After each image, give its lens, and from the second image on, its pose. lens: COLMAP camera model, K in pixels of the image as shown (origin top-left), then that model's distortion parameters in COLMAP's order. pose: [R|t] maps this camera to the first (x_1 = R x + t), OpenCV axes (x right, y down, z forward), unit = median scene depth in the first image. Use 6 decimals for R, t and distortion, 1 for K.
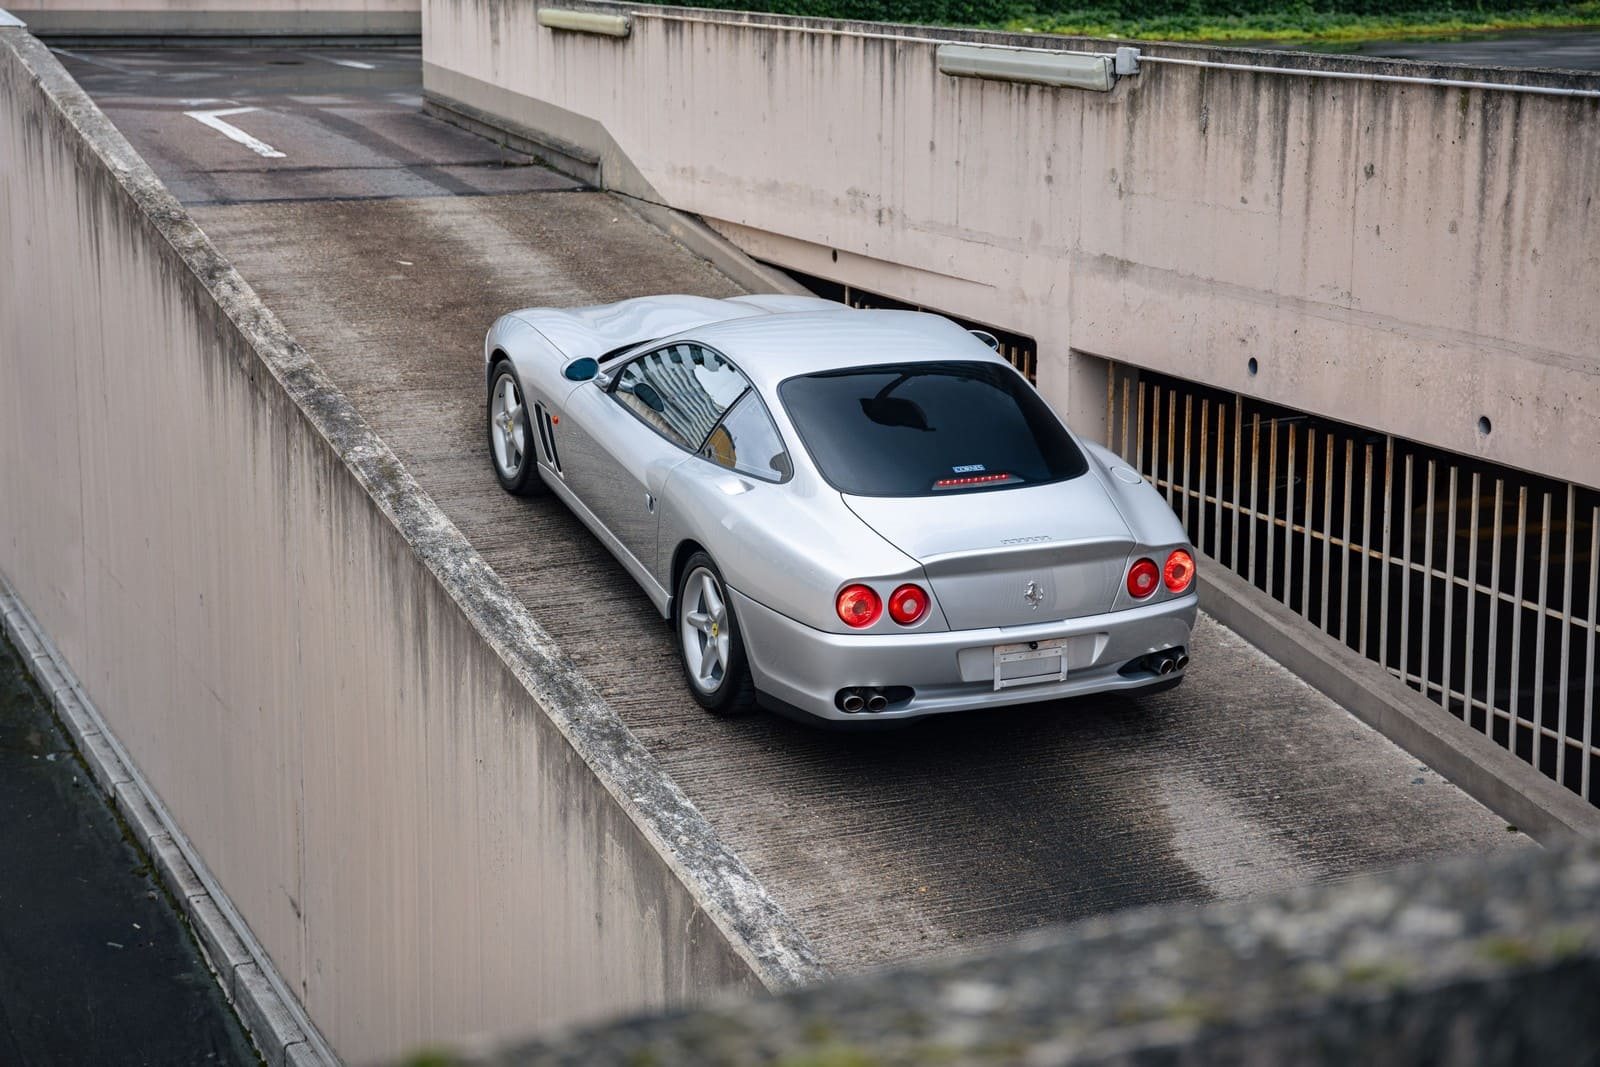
lens RADIAL K [[2714.5, 0, 791.9], [0, 2714.5, 435.6], [0, 0, 1]] dist [0.169165, -0.086393]
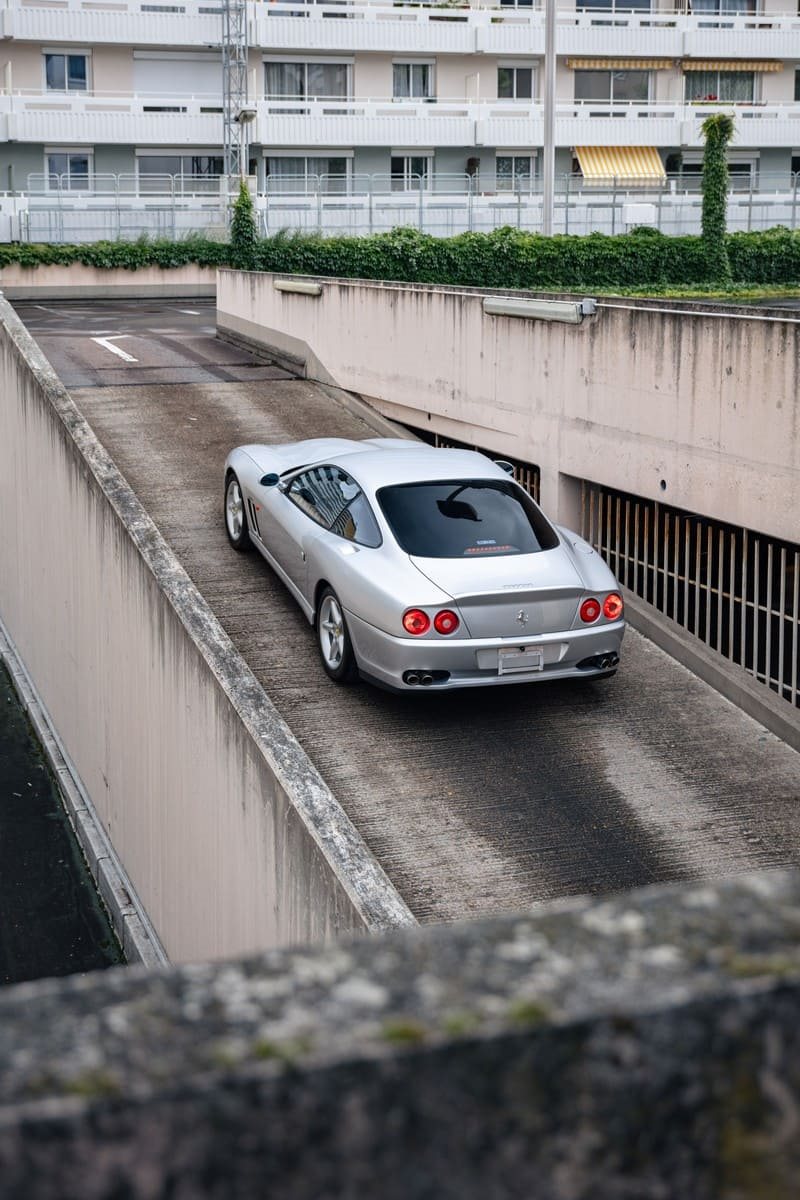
lens RADIAL K [[1472.8, 0, 217.8], [0, 1472.8, 402.6], [0, 0, 1]] dist [0.047512, -0.000681]
pose [[0.987670, 0.007374, -0.156375, 0.038976], [-0.018981, 0.997162, -0.072859, -0.004188], [0.155394, 0.074929, 0.985007, 0.049350]]
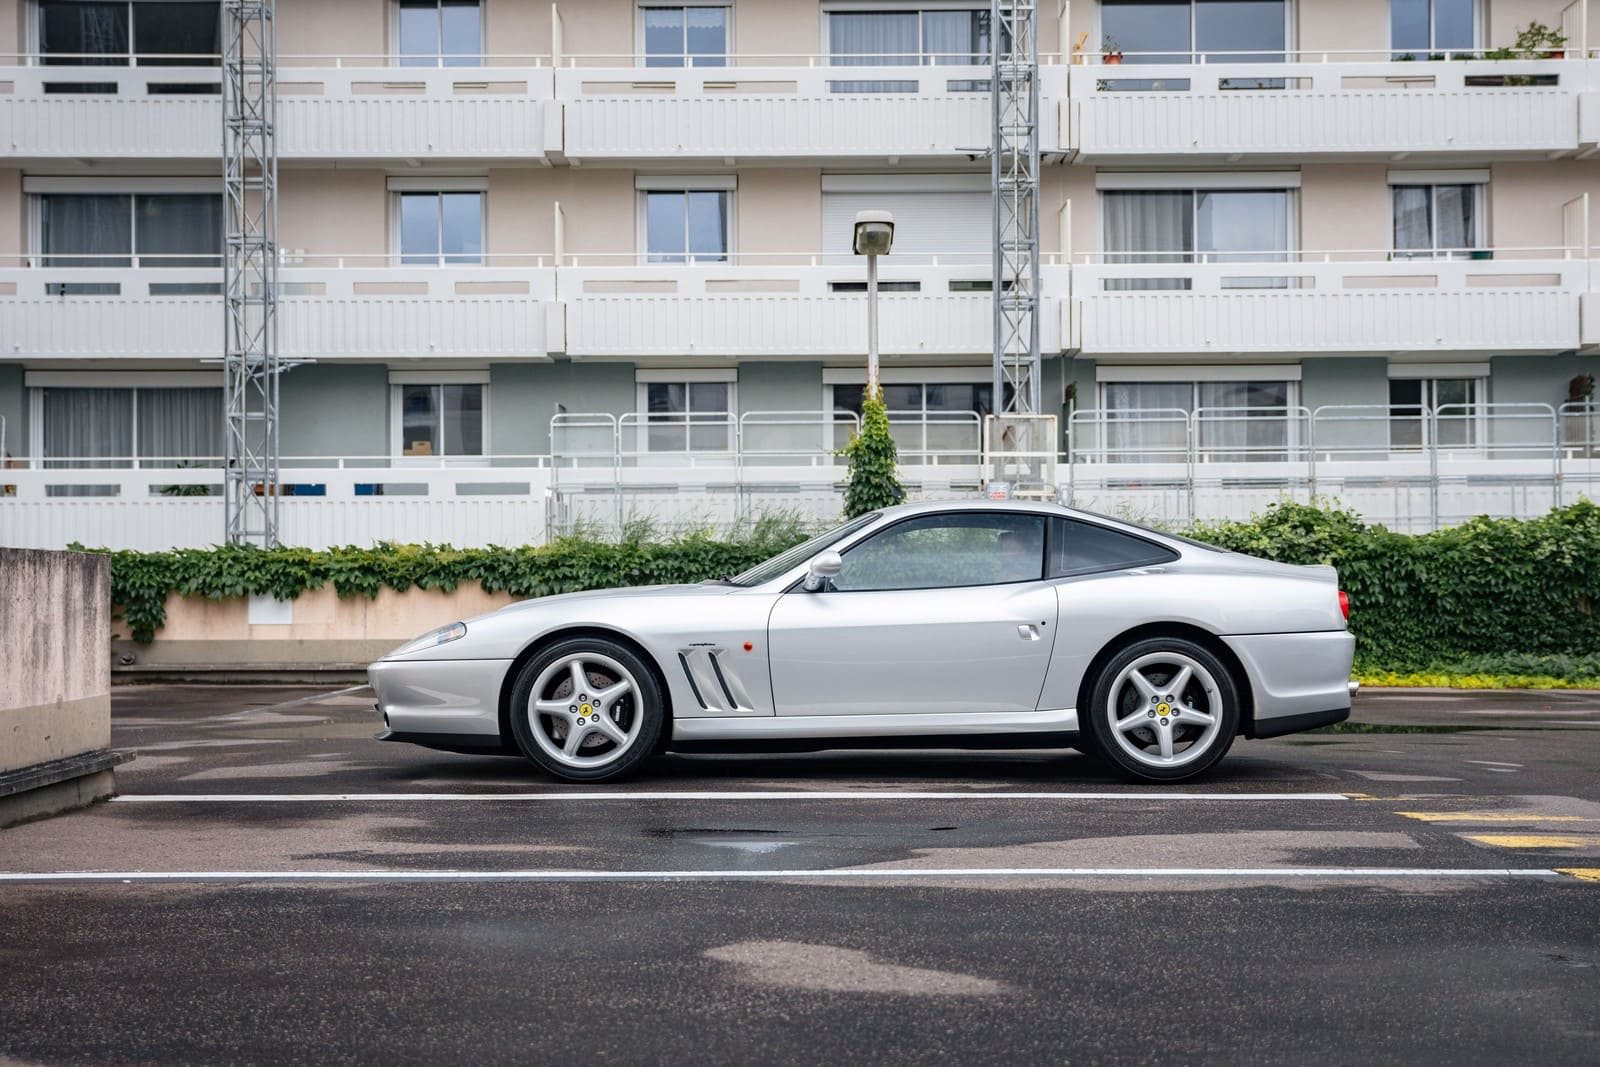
lens RADIAL K [[2036.9, 0, 830.7], [0, 2036.9, 516.1], [0, 0, 1]] dist [0.055553, 0.013577]
pose [[0.904630, -0.026272, -0.425388, 0.289487], [-0.071021, 0.974851, -0.211240, -0.180180], [0.420239, 0.221305, 0.880013, 1.303784]]
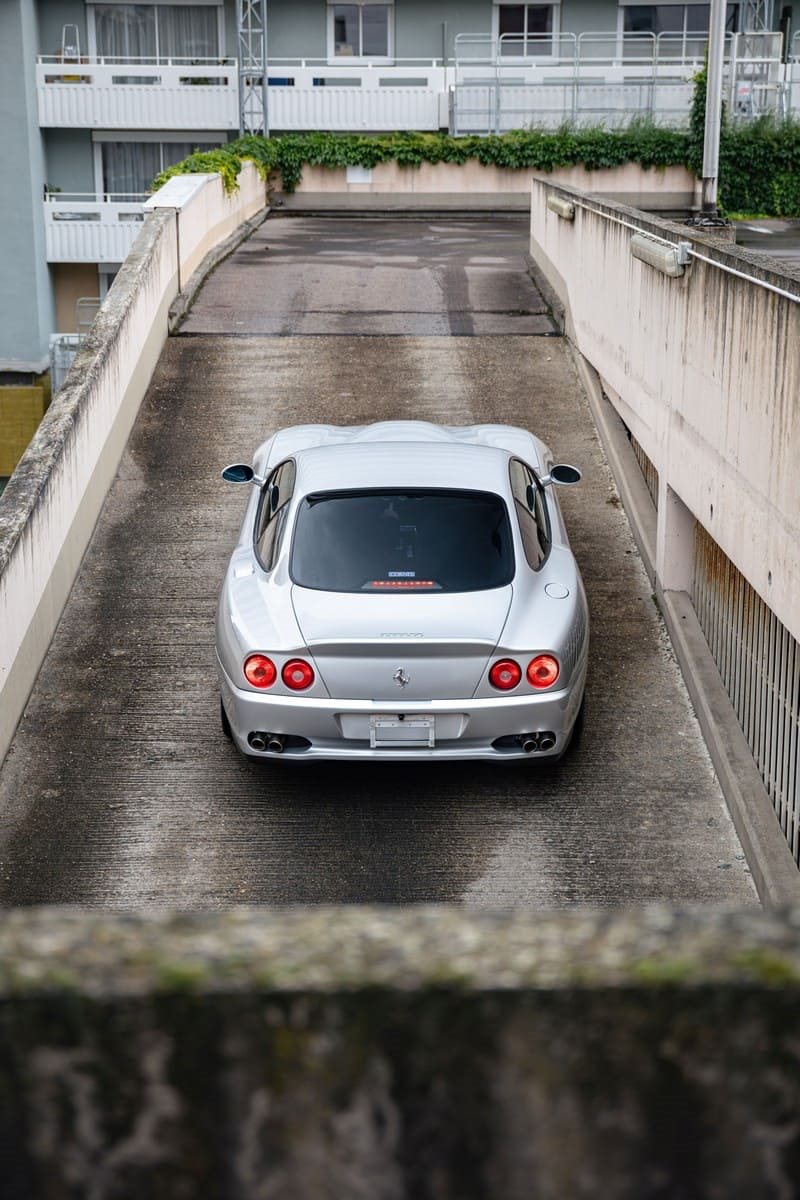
lens RADIAL K [[1925.8, 0, 400.0], [0, 1925.8, 600.0], [0, 0, 1]] dist [0.164306, -0.063975]
pose [[0.909121, 0.098653, -0.404680, 0.394876], [-0.075297, 0.994465, 0.073275, -0.038621], [0.409669, -0.036145, 0.911518, 0.153803]]
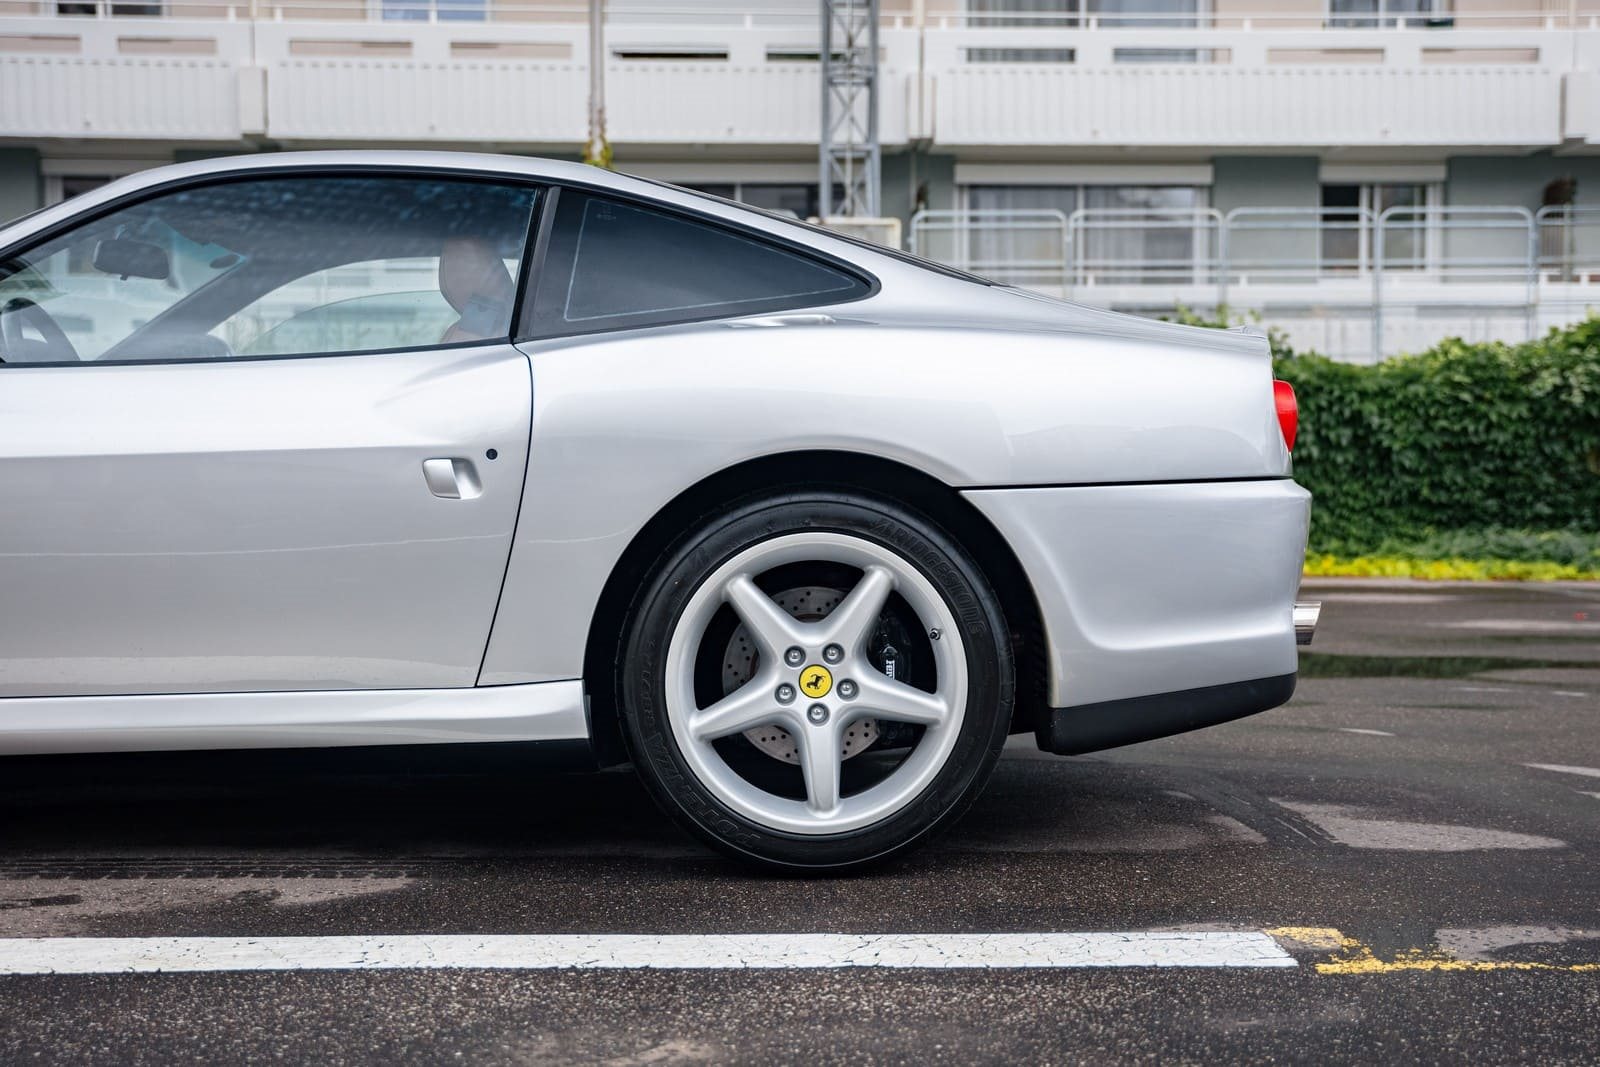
lens RADIAL K [[2037.7, 0, 816.6], [0, 2037.7, 543.0], [0, 0, 1]] dist [0.036061, 0.050891]
pose [[0.919266, 0.010382, -0.393500, 0.193752], [-0.070439, 0.987855, -0.138492, -0.255983], [0.387284, 0.155029, 0.908833, 1.757735]]
